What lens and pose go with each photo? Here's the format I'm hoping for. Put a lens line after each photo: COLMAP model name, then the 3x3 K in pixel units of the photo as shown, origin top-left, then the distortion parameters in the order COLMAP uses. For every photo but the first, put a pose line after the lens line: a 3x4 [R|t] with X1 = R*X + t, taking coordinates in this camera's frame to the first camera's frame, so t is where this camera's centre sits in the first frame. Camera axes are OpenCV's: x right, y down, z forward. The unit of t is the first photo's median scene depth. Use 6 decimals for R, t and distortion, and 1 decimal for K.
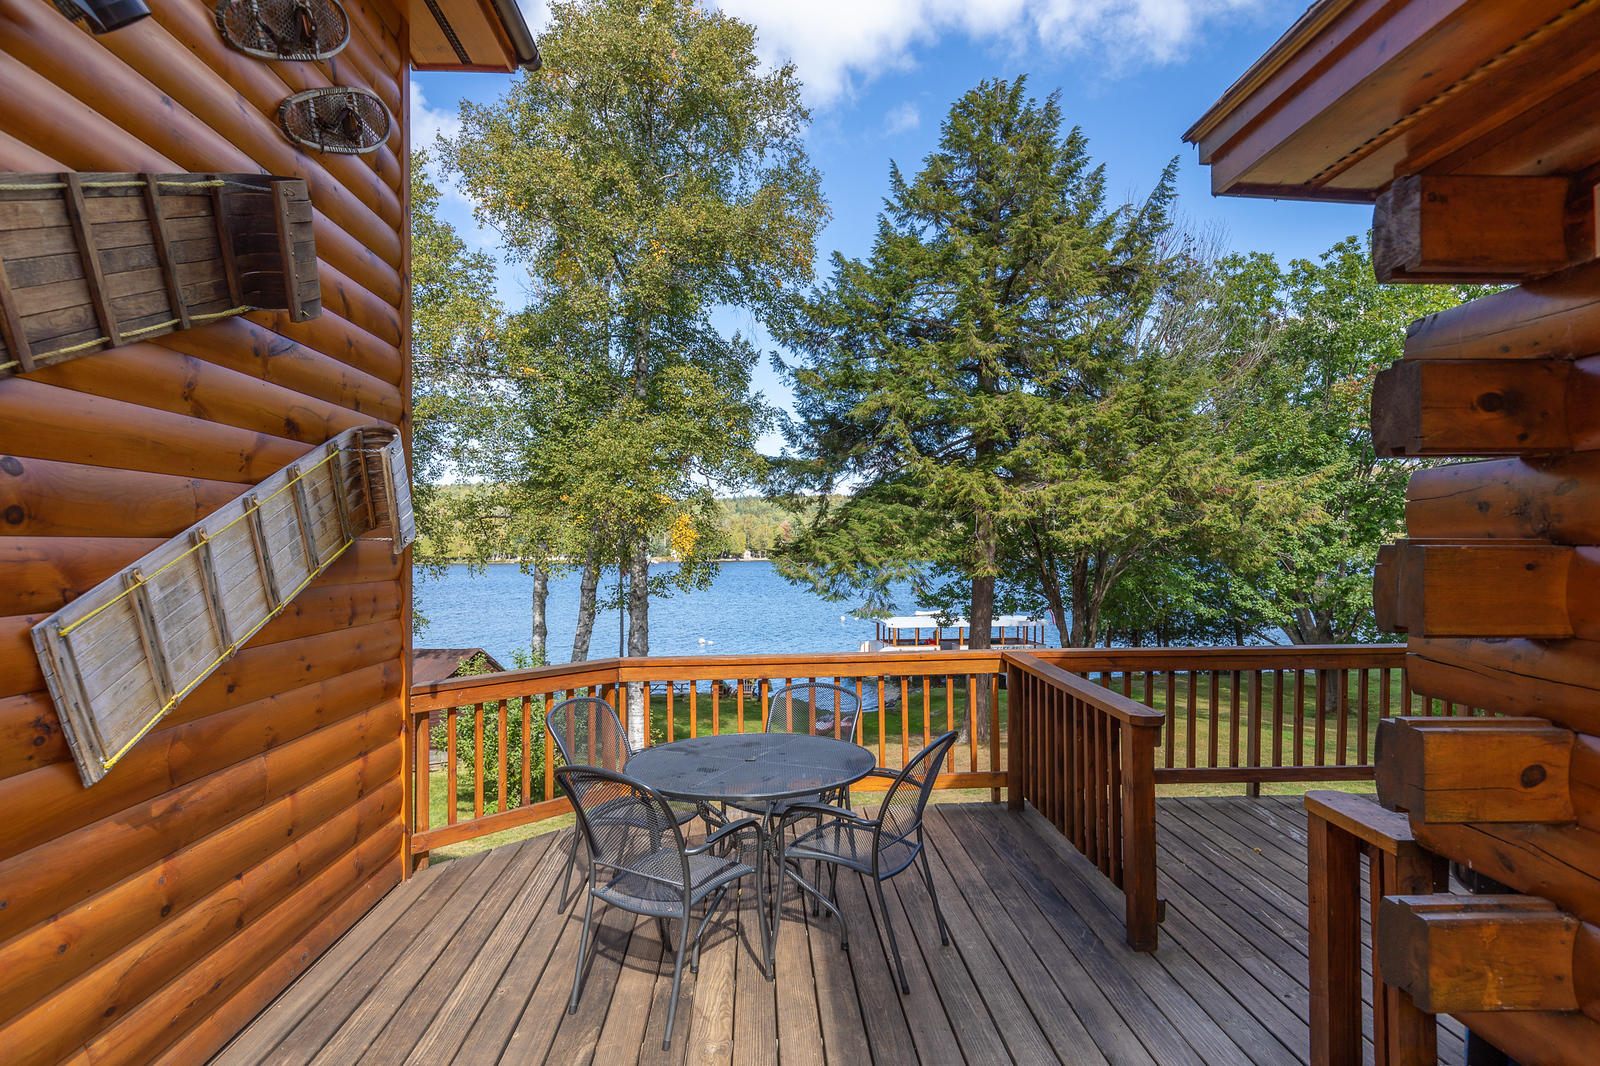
lens RADIAL K [[914.0, 0, 800.0], [0, 914.0, 533.0], [0, 0, 1]] dist [0.001870, -0.000243]
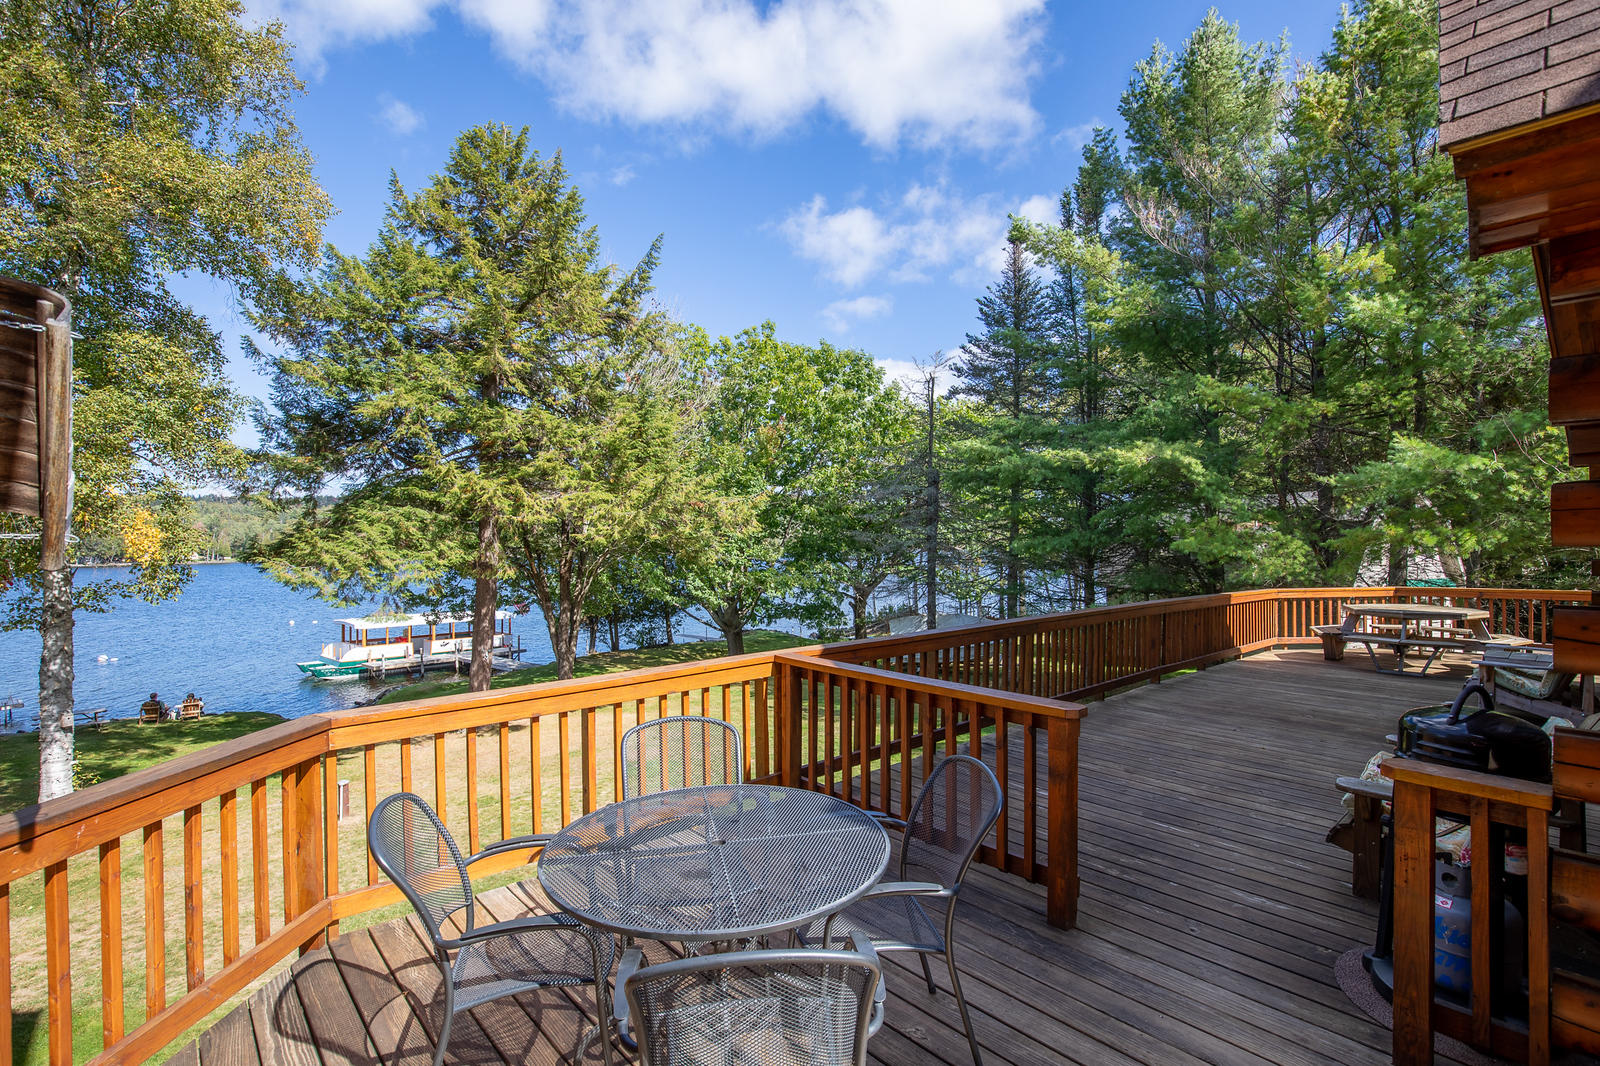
lens RADIAL K [[743.0, 0, 799.3], [0, 743.0, 538.5], [0, 0, 1]] dist [-0.038258, 0.007894]
pose [[0.770549, 0.005598, 0.637356, -0.078485], [-0.006764, 0.999977, -0.000606, 0.000936], [-0.637345, -0.003844, 0.770569, 0.105092]]
